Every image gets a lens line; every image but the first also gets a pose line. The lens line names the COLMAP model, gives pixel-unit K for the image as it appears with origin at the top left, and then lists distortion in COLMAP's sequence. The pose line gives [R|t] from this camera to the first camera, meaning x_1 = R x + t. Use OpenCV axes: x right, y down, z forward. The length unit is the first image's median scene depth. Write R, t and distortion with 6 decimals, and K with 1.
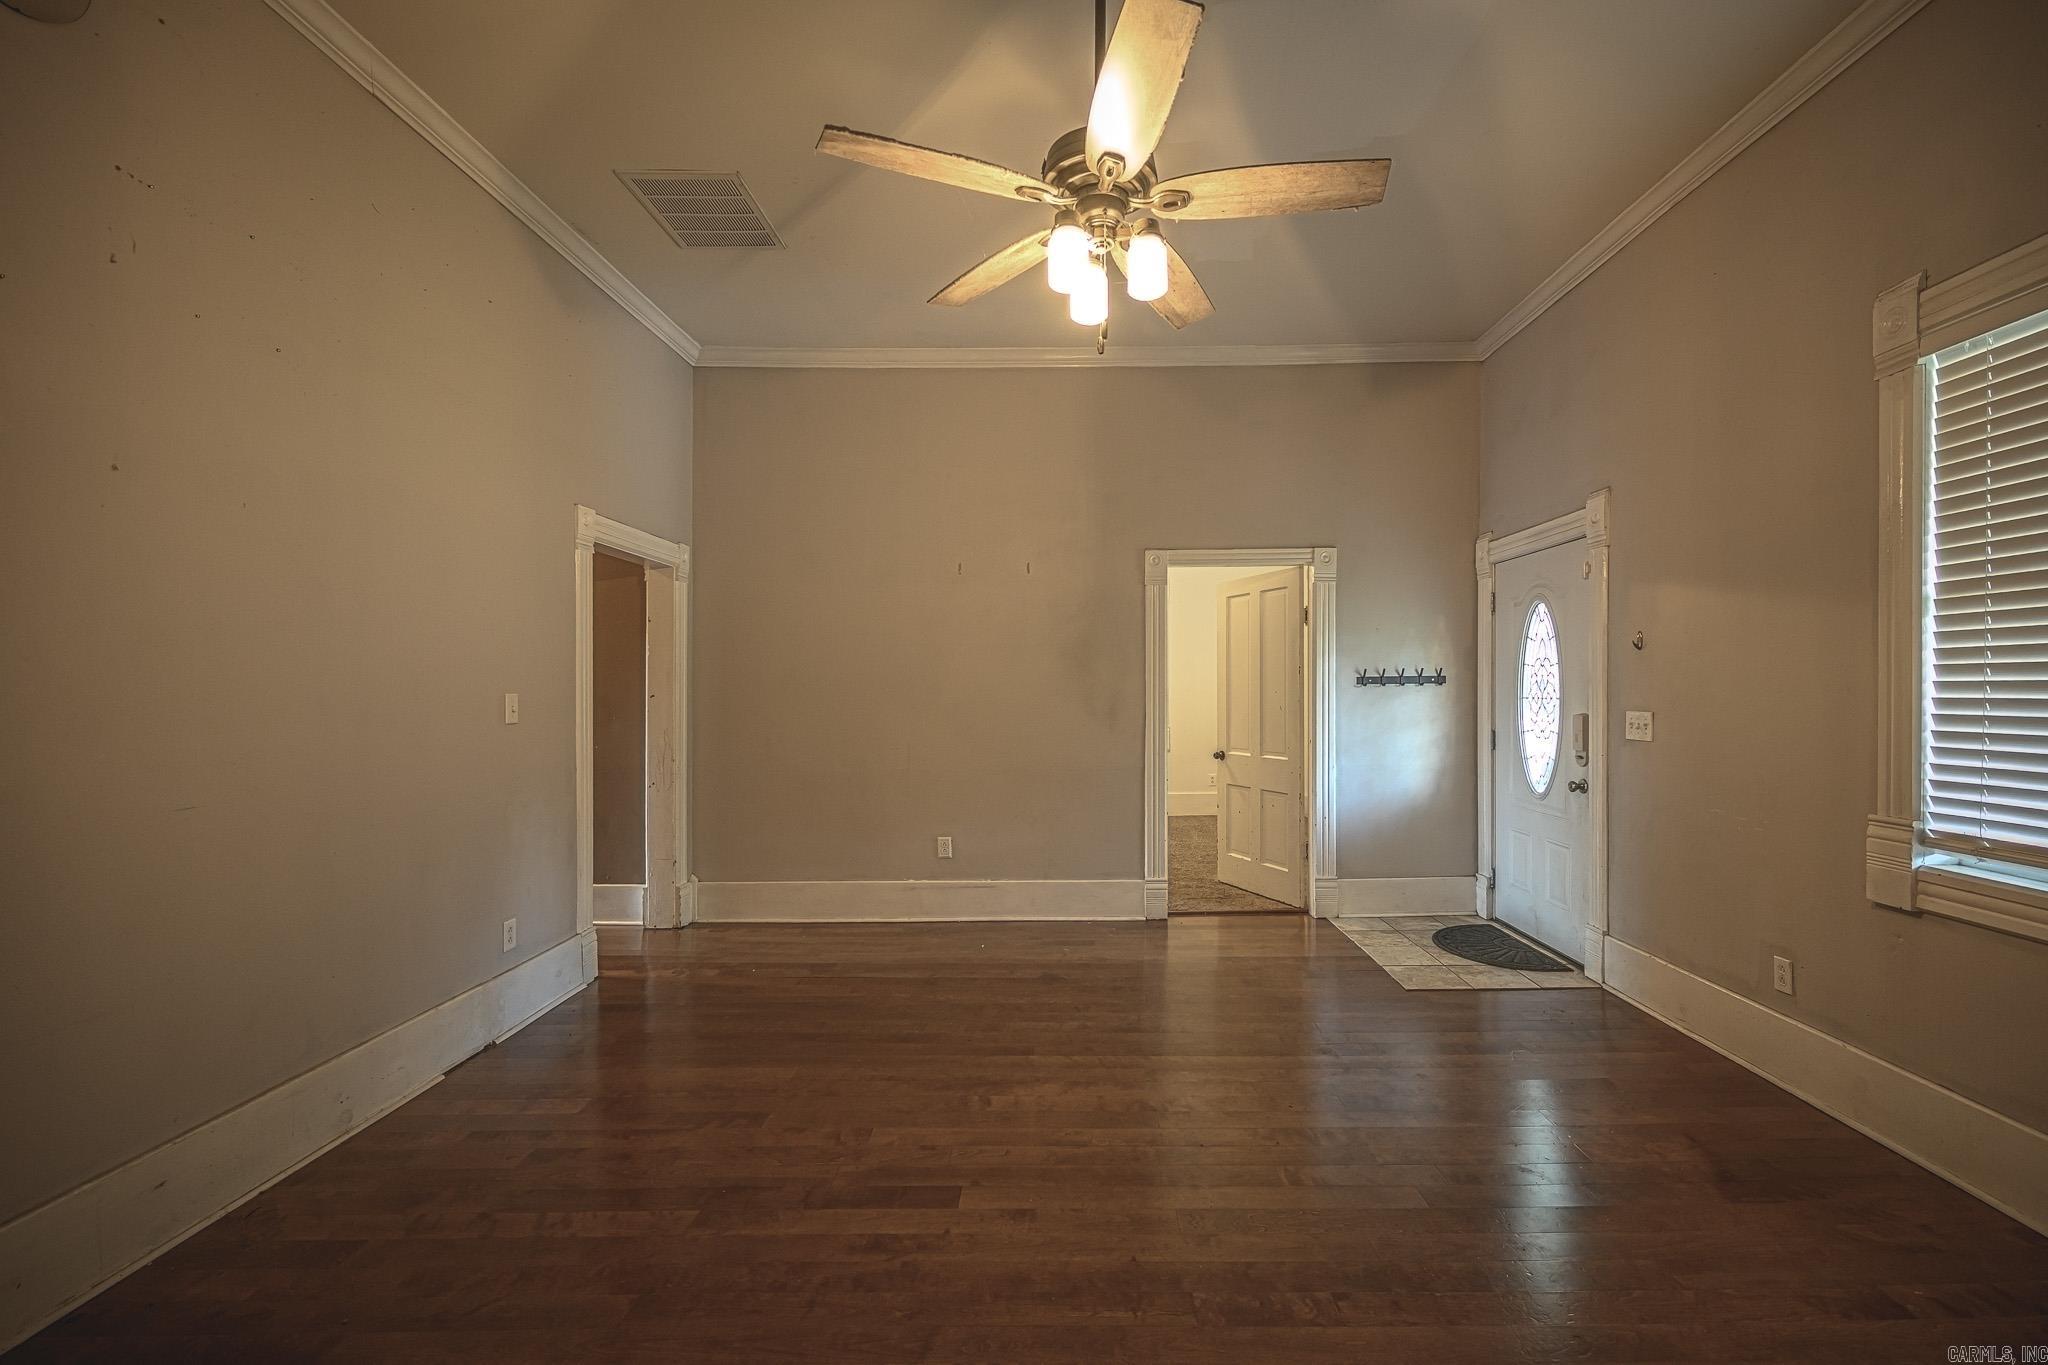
lens RADIAL K [[854.4, 0, 1038.2], [0, 854.4, 696.3], [0, 0, 1]] dist [0.001536, 0.000213]
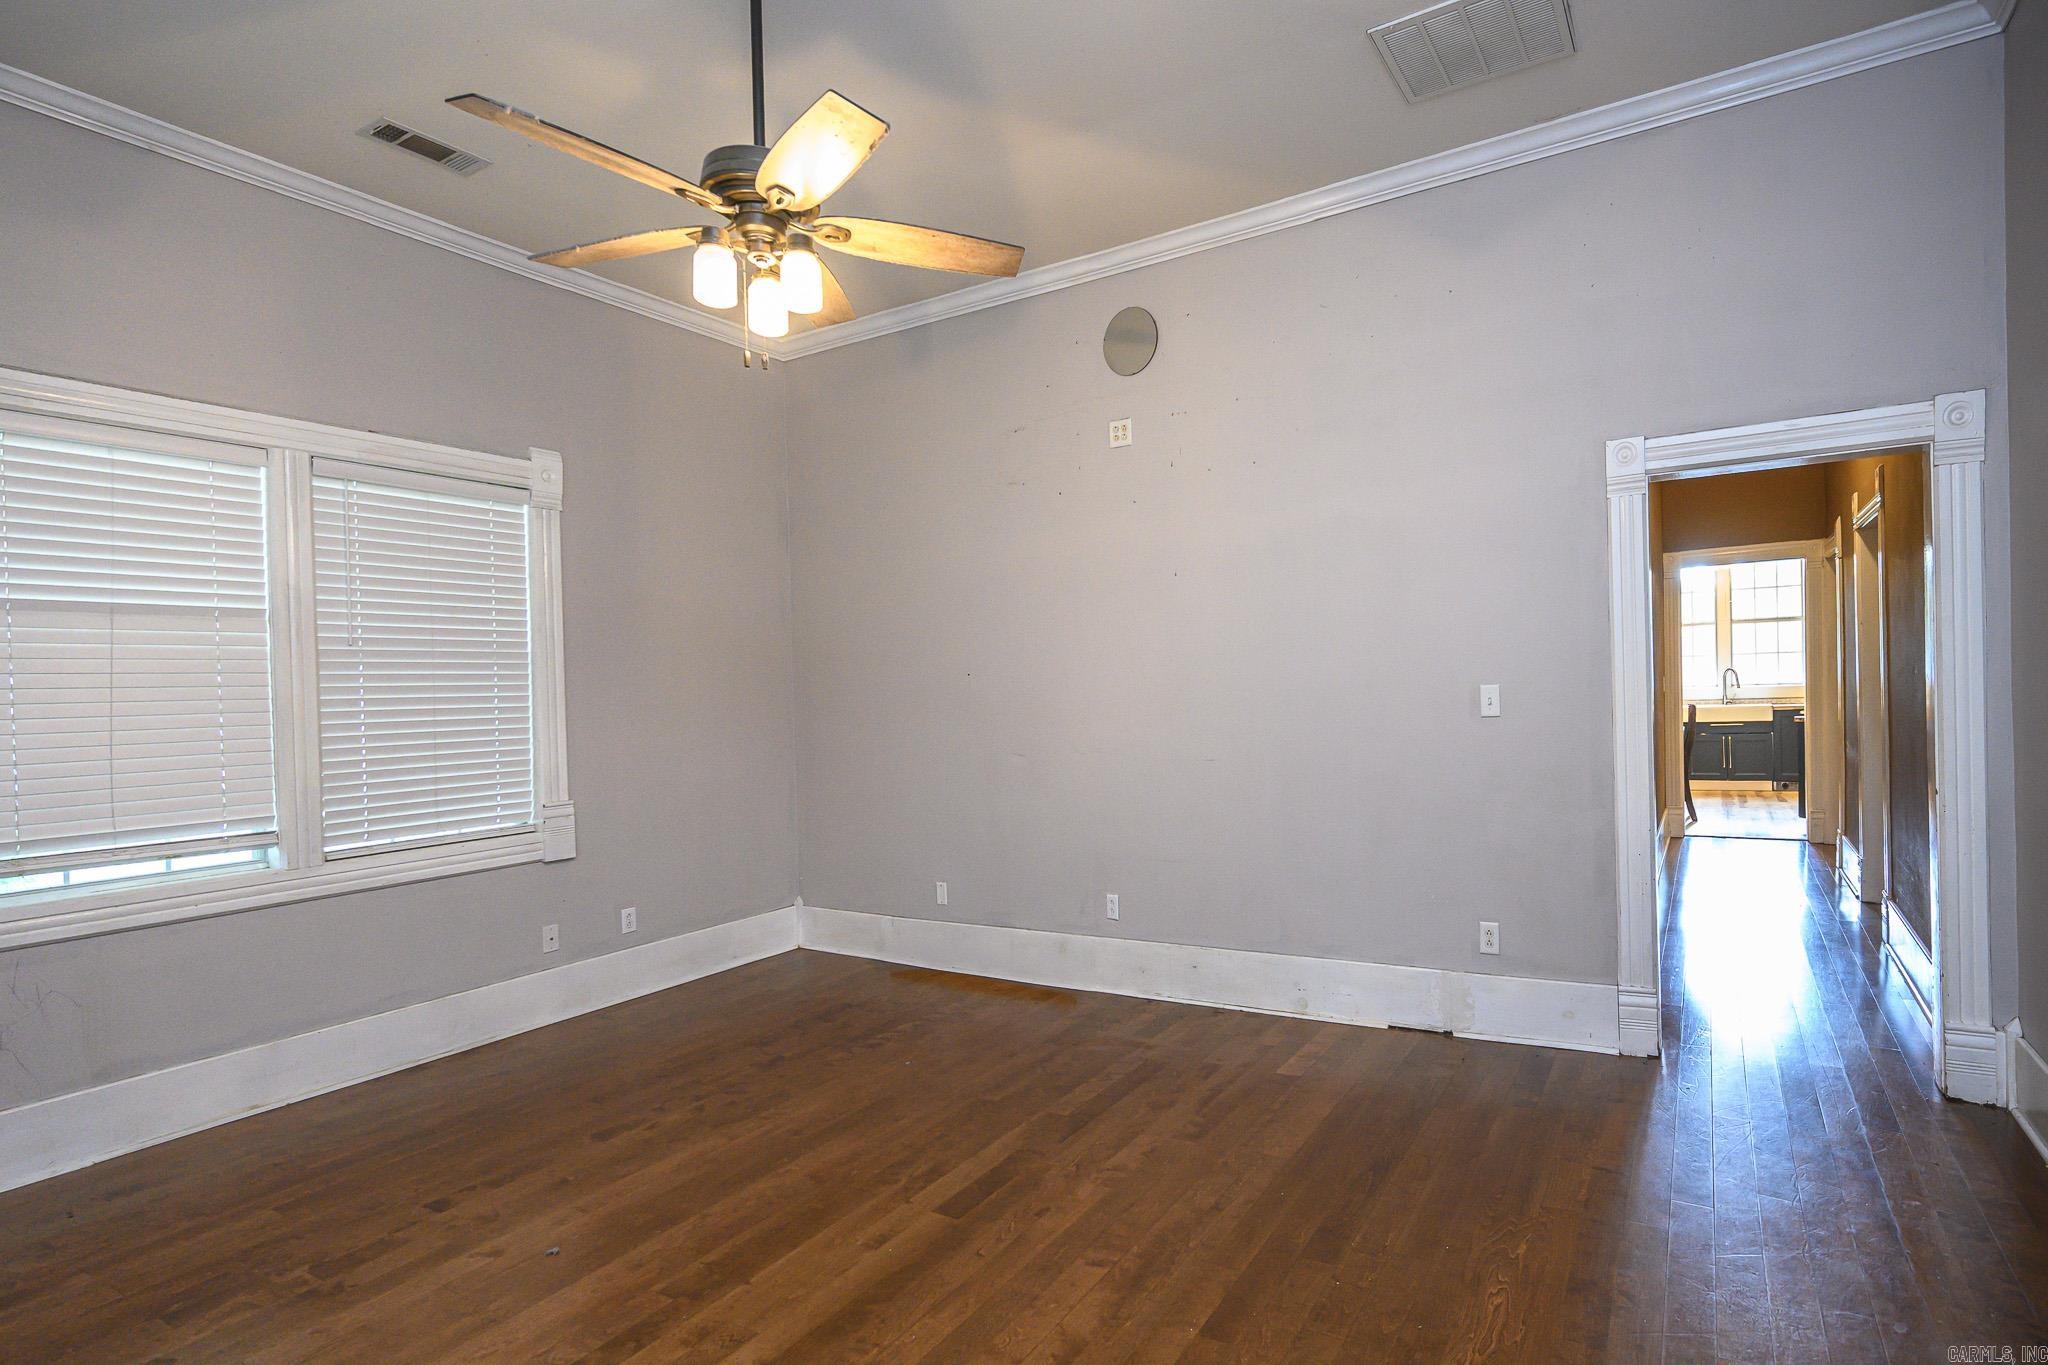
lens RADIAL K [[1037.4, 0, 1148.7], [0, 1037.4, 680.5], [0, 0, 1]] dist [0.001800, 0.000474]
pose [[-0.476988, 0.014834, -0.878785, 0.432194], [0.033973, 0.999422, -0.001570, -0.014198], [0.878253, -0.030604, -0.477216, 0.919021]]
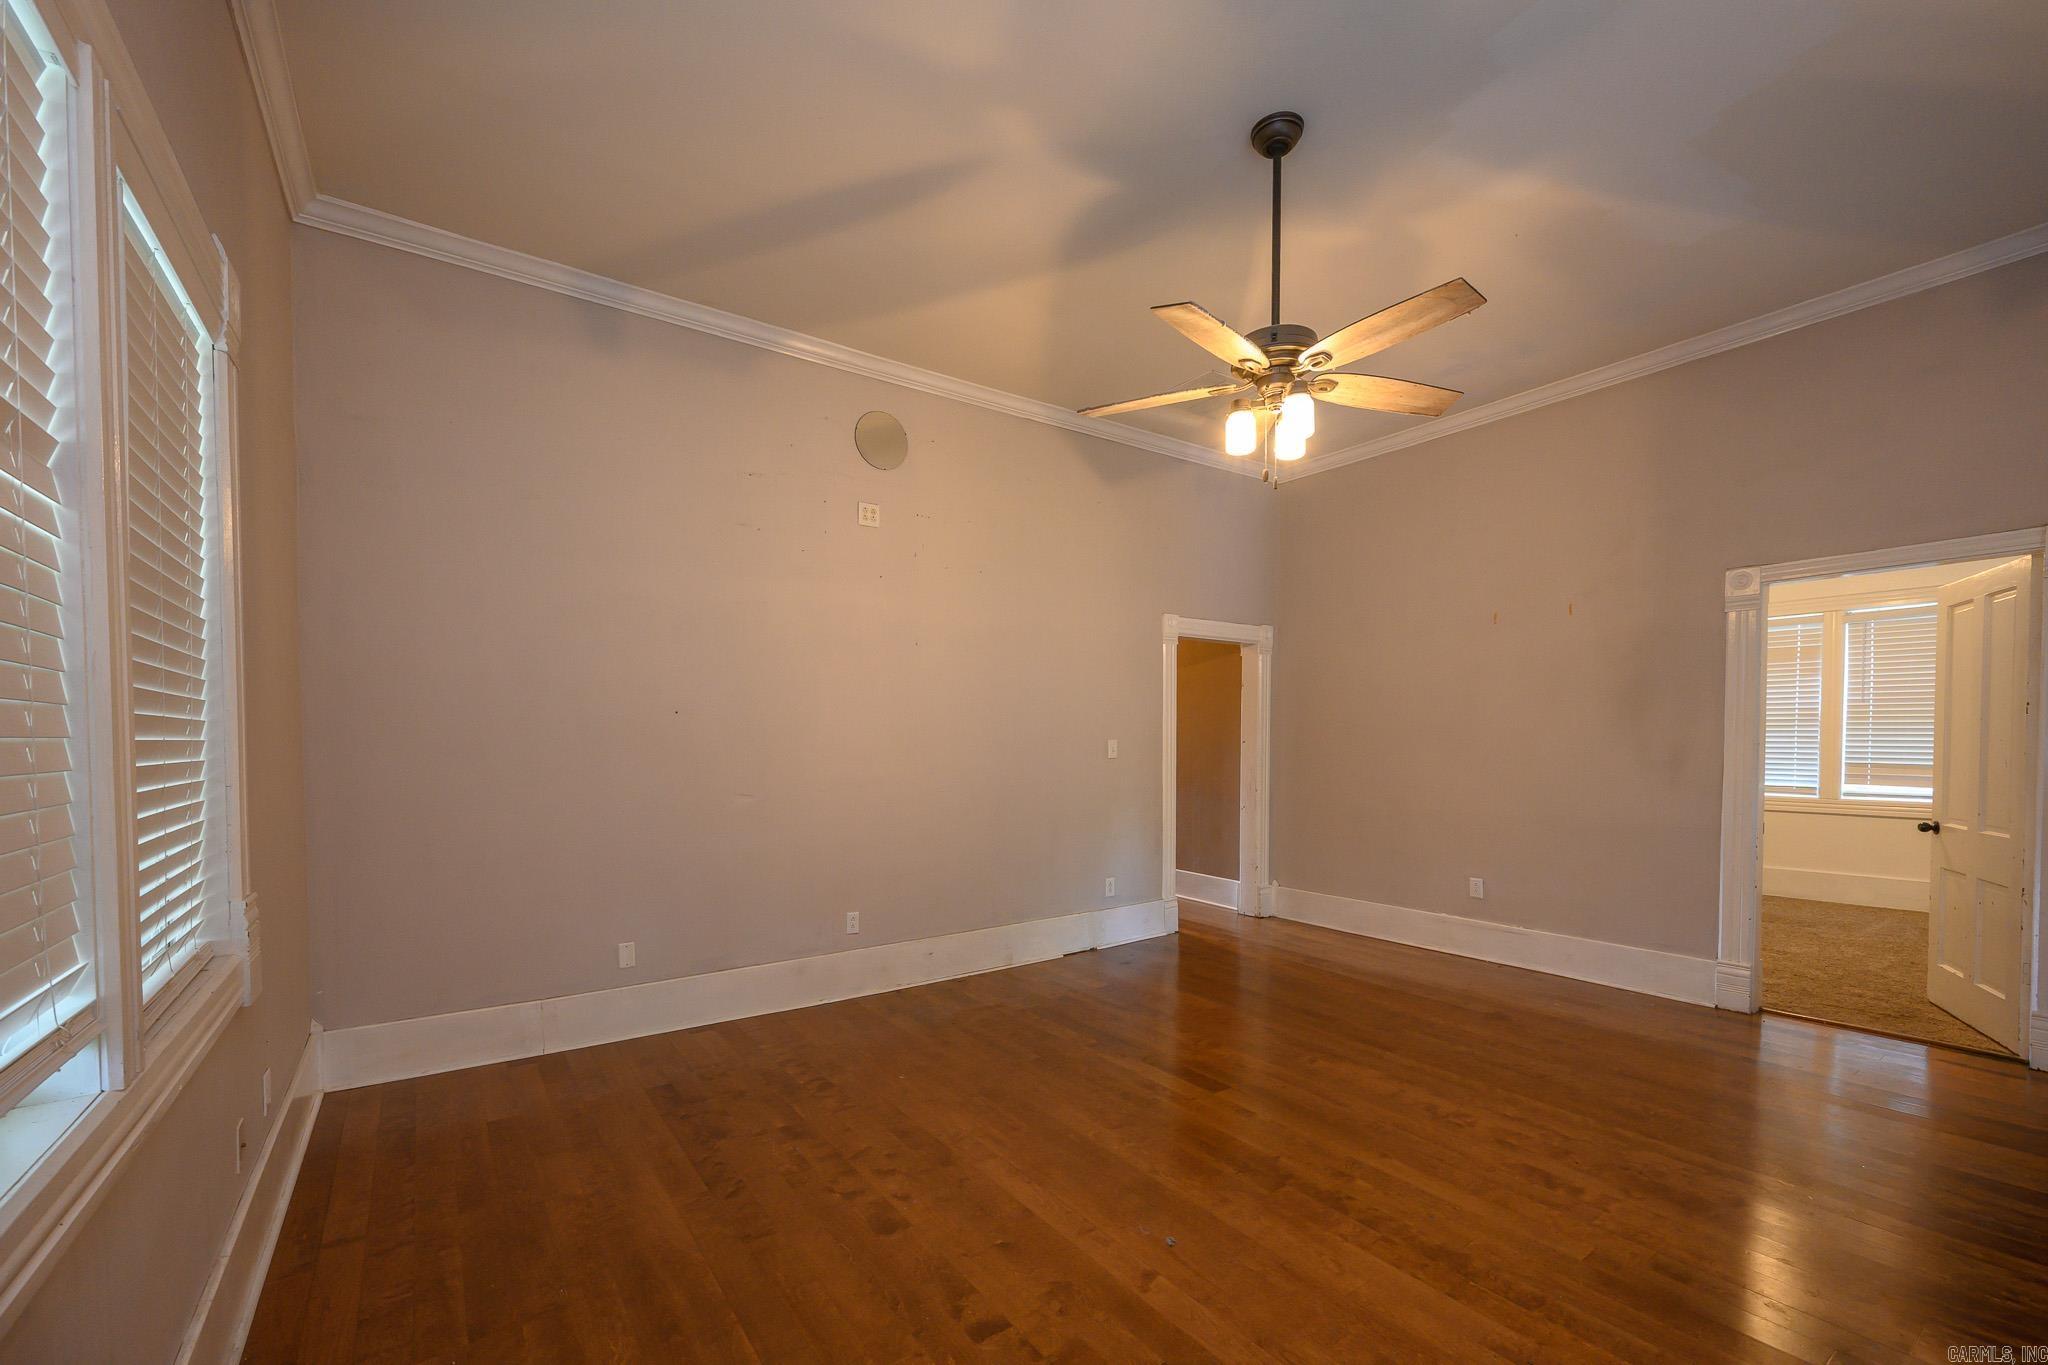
lens RADIAL K [[825.9, 0, 1021.9], [0, 825.9, 758.5], [0, 0, 1]] dist [-0.000748, -0.000067]
pose [[0.581607, 0.020869, -0.813202, 0.423133], [-0.004147, 0.999734, 0.022689, -0.002058], [0.813459, -0.009824, 0.581539, -0.040137]]
